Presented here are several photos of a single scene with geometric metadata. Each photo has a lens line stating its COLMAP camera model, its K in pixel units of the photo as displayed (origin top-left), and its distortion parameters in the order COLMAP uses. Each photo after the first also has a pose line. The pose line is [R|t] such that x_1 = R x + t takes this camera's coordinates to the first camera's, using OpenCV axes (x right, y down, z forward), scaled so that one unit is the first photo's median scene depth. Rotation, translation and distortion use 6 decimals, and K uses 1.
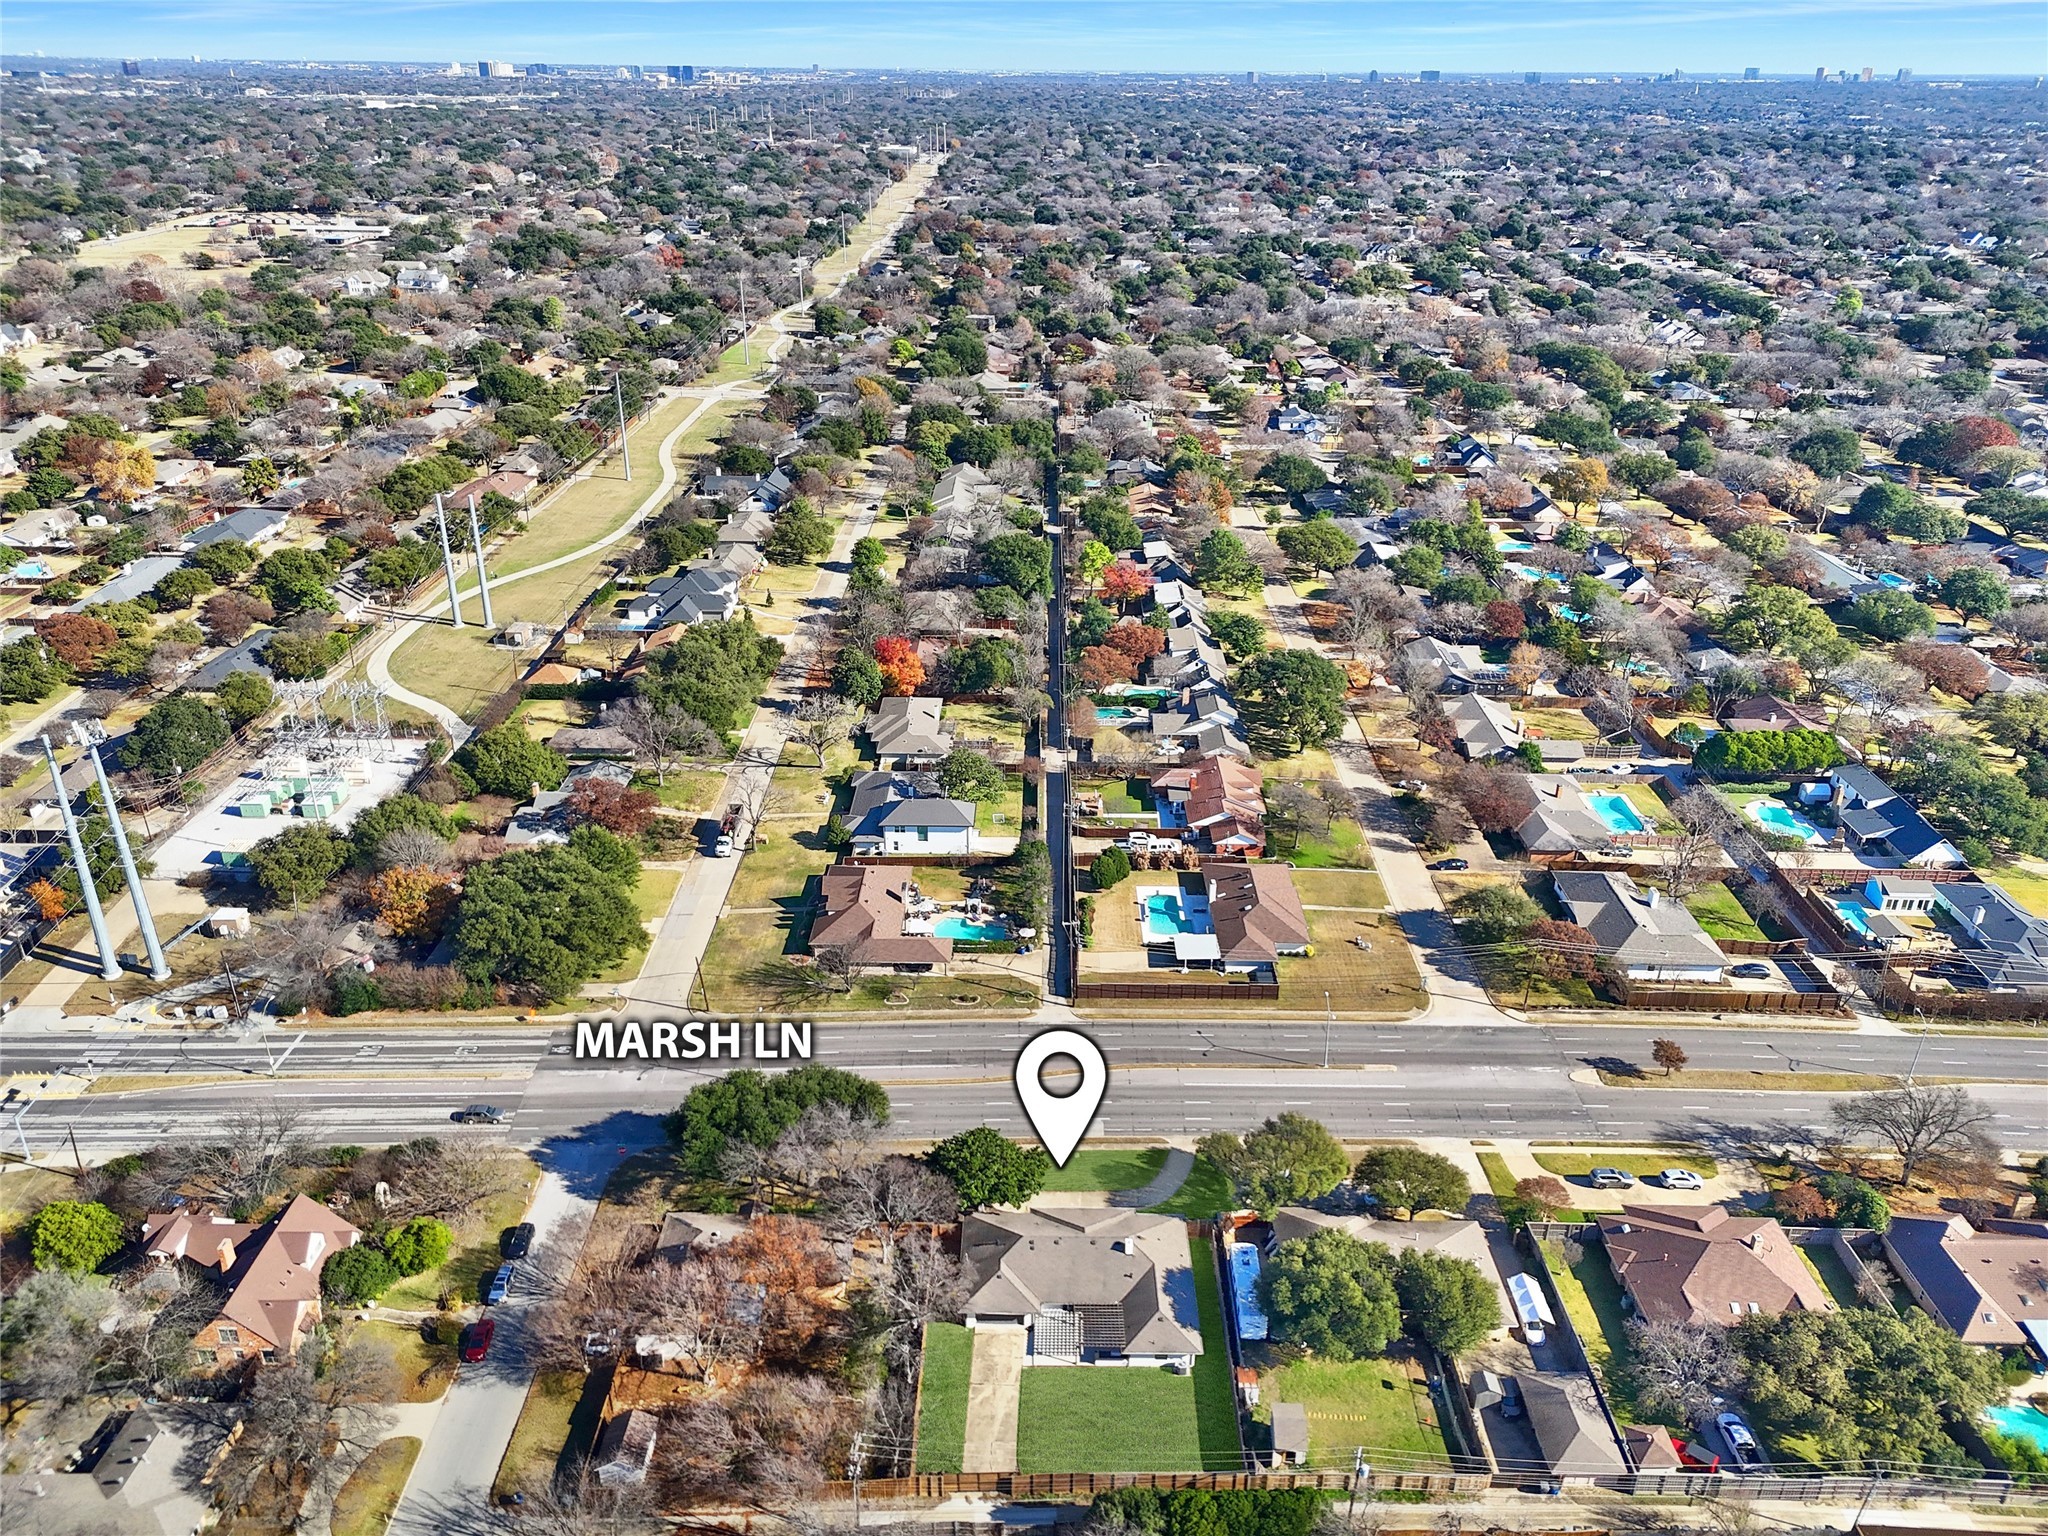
lens RADIAL K [[1493.6, 0, 1024.0], [0, 1493.6, 768.0], [0, 0, 1]] dist [0.057794, -0.048045]
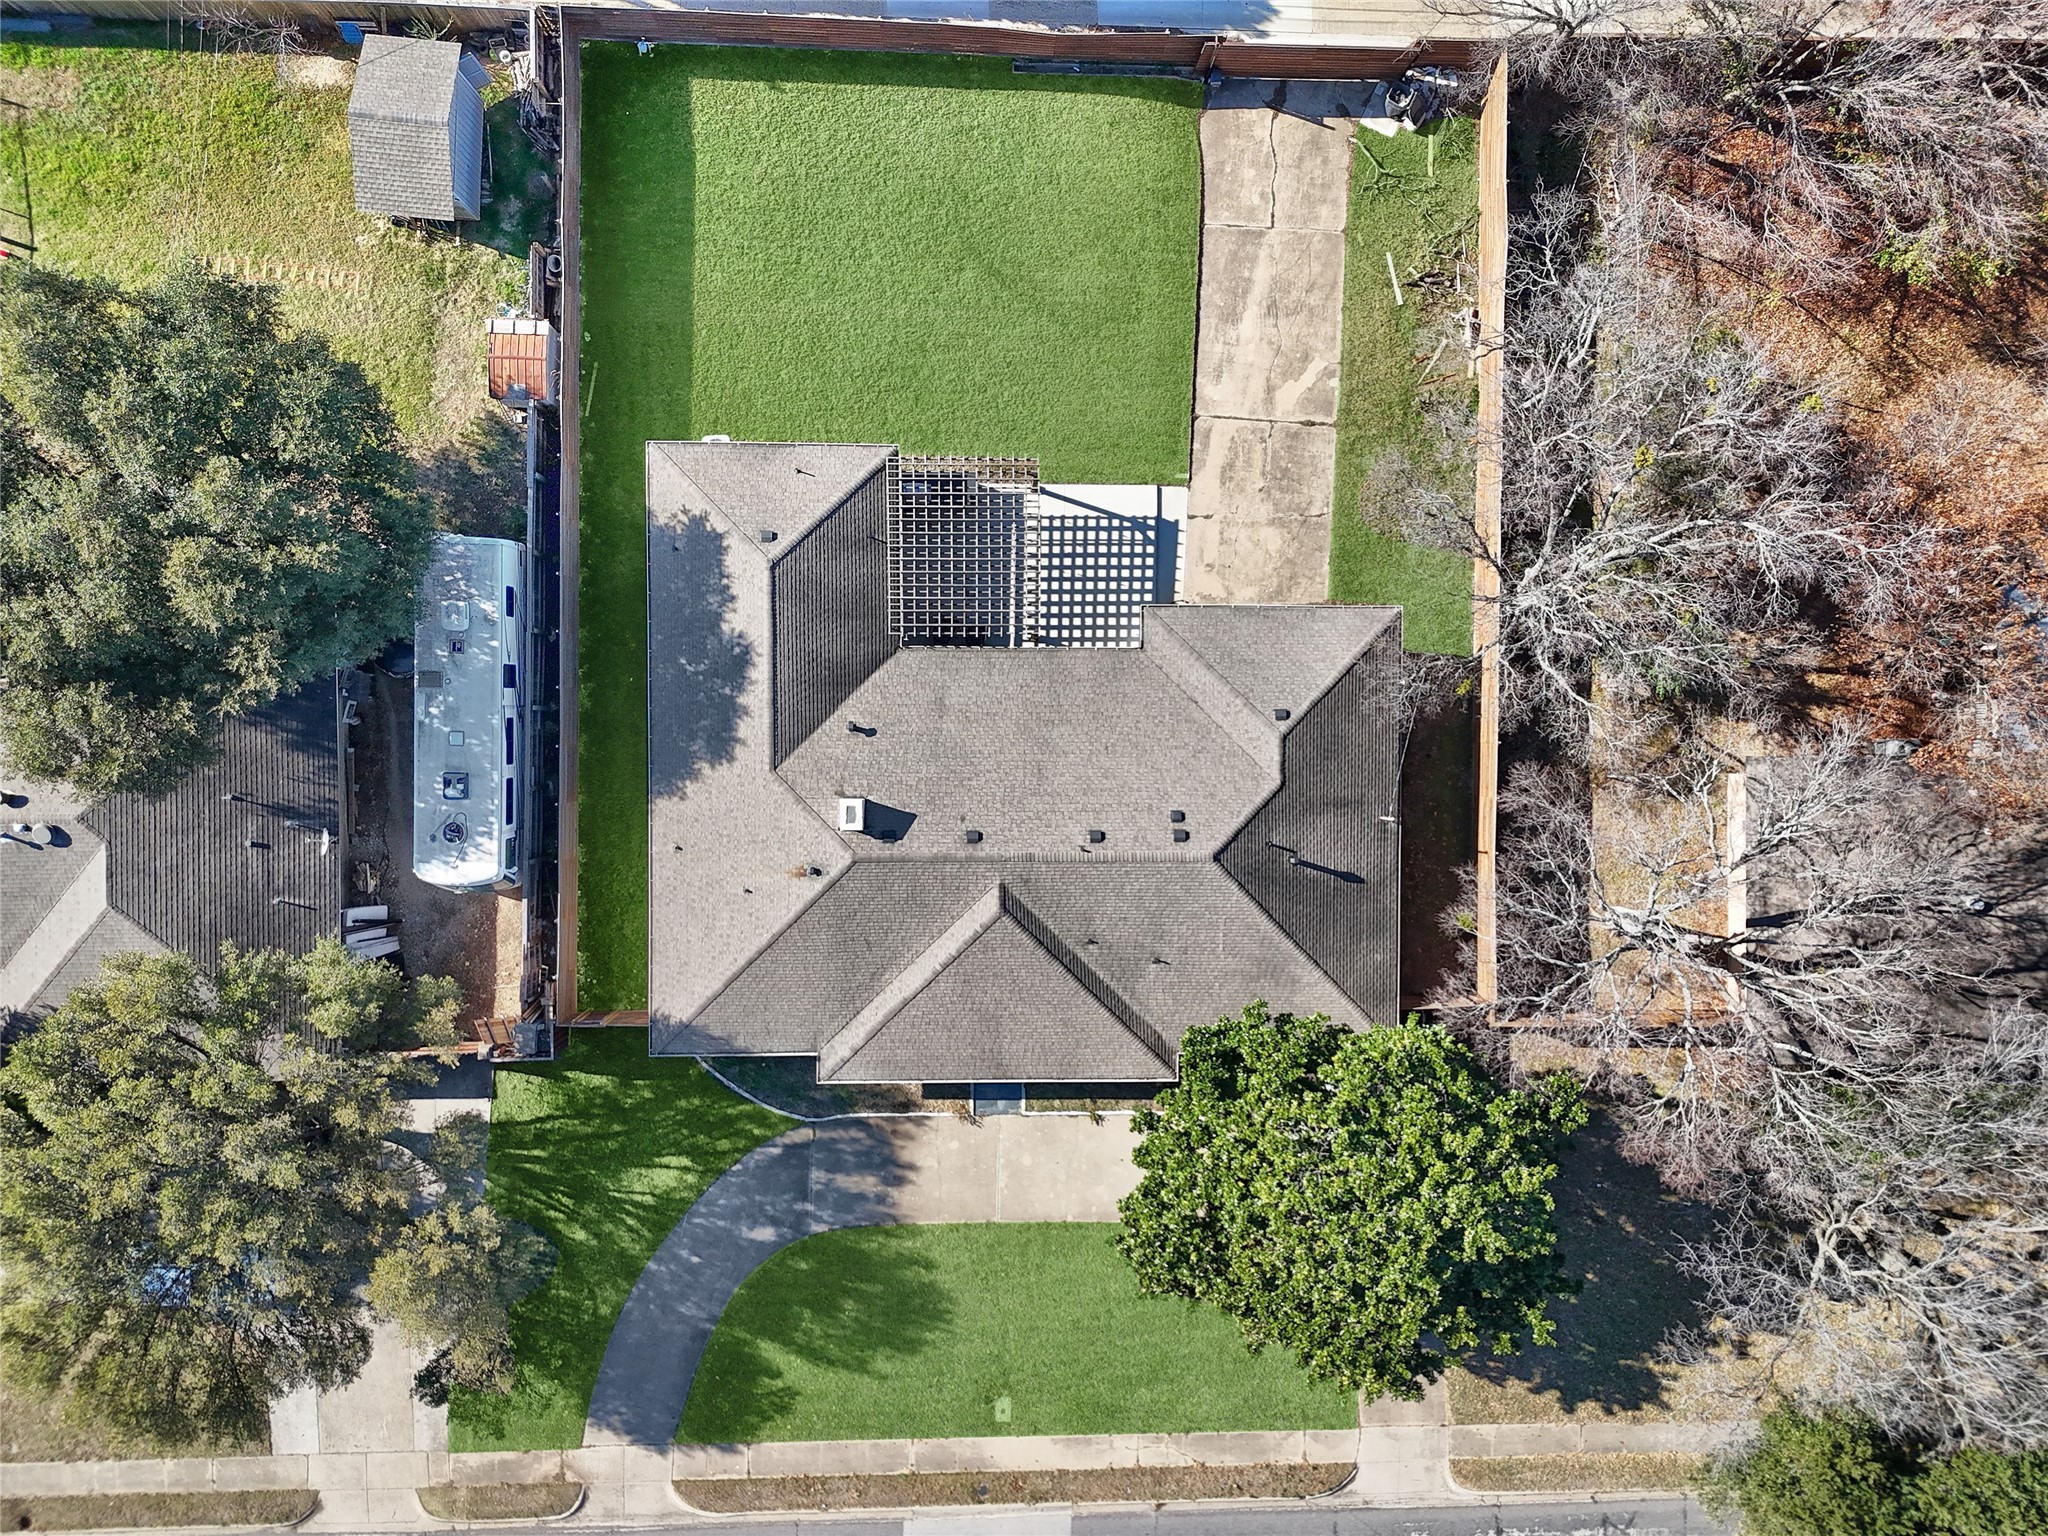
lens RADIAL K [[1518.9, 0, 1026.7], [0, 1518.9, 759.1], [0, 0, 1]] dist [0.019103, -0.007192]
pose [[-0.999254, 0.003989, -0.038409, 0.047921], [-0.036245, -0.439995, 0.897269, 0.059879], [-0.013321, 0.897992, 0.439811, 0.881692]]
